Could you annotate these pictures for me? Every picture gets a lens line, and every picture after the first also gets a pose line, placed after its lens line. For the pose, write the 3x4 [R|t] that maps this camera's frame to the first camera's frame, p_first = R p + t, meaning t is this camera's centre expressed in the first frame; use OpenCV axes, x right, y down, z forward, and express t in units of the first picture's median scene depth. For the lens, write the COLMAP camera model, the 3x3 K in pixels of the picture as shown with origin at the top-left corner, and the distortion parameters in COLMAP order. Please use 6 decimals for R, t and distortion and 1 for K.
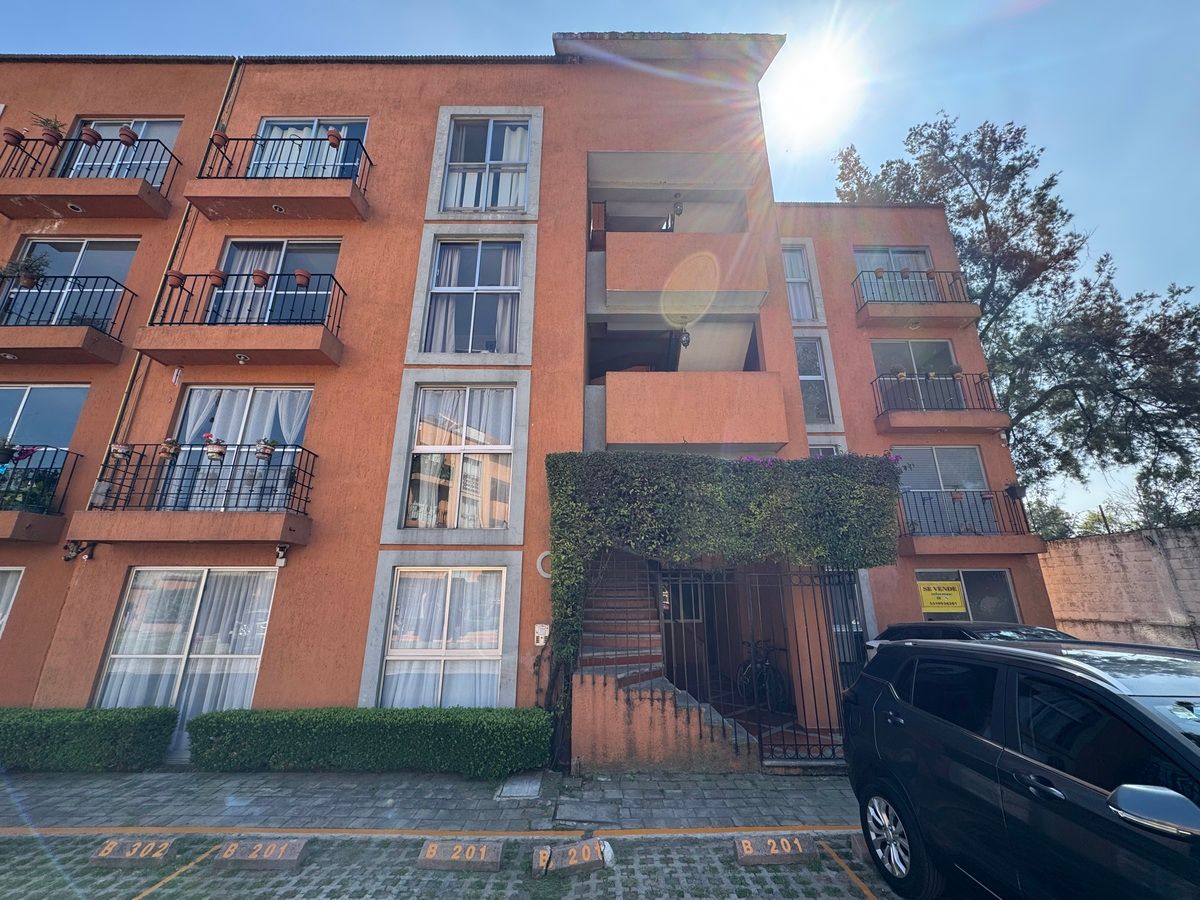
lens RADIAL K [[480.6, 0, 604.0], [0, 480.6, 449.2], [0, 0, 1]] dist [0.000904, -0.001019]
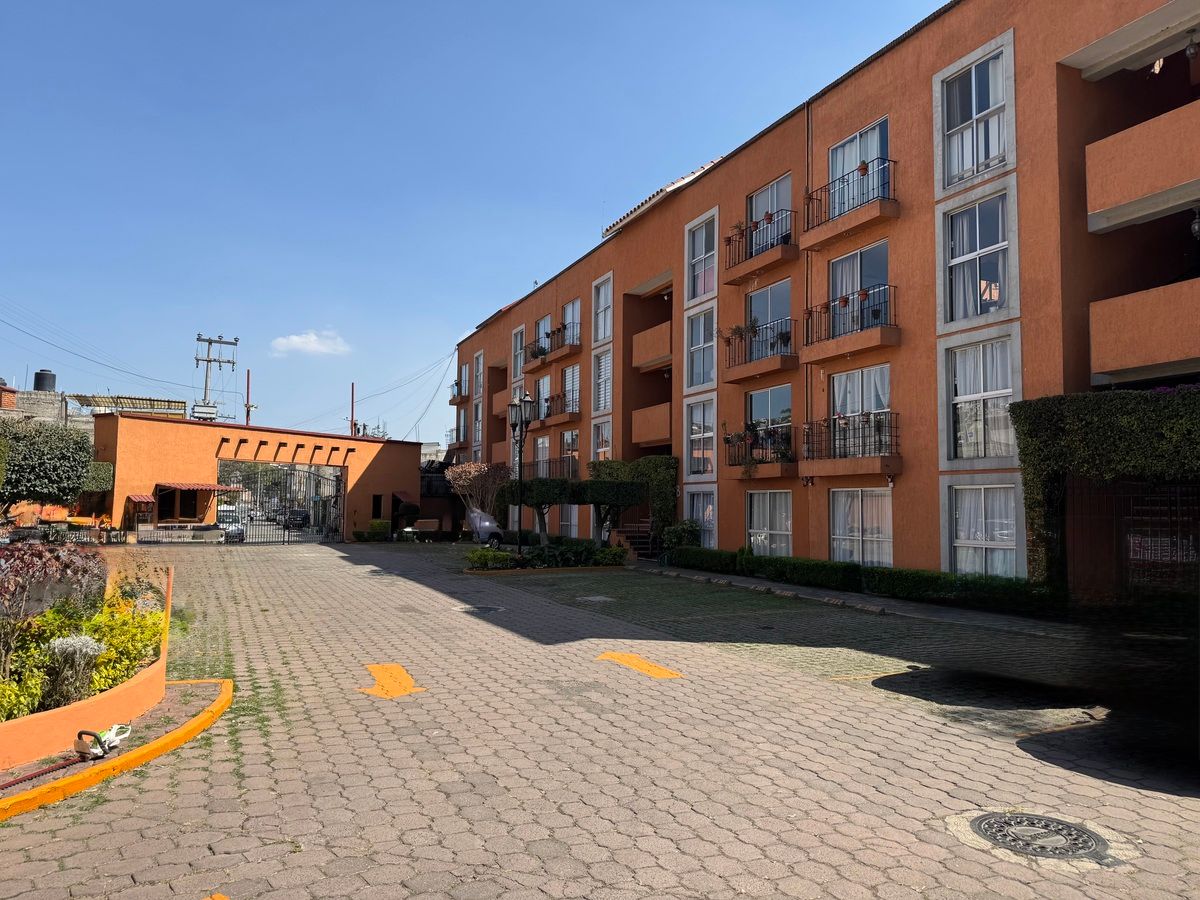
lens RADIAL K [[844.0, 0, 599.2], [0, 844.0, 451.7], [0, 0, 1]] dist [0.035800, -0.047963]
pose [[0.405005, -0.056592, -0.912561, 1.263927], [0.270189, 0.960916, 0.060322, -0.252562], [0.873481, -0.270995, 0.404467, -0.799585]]
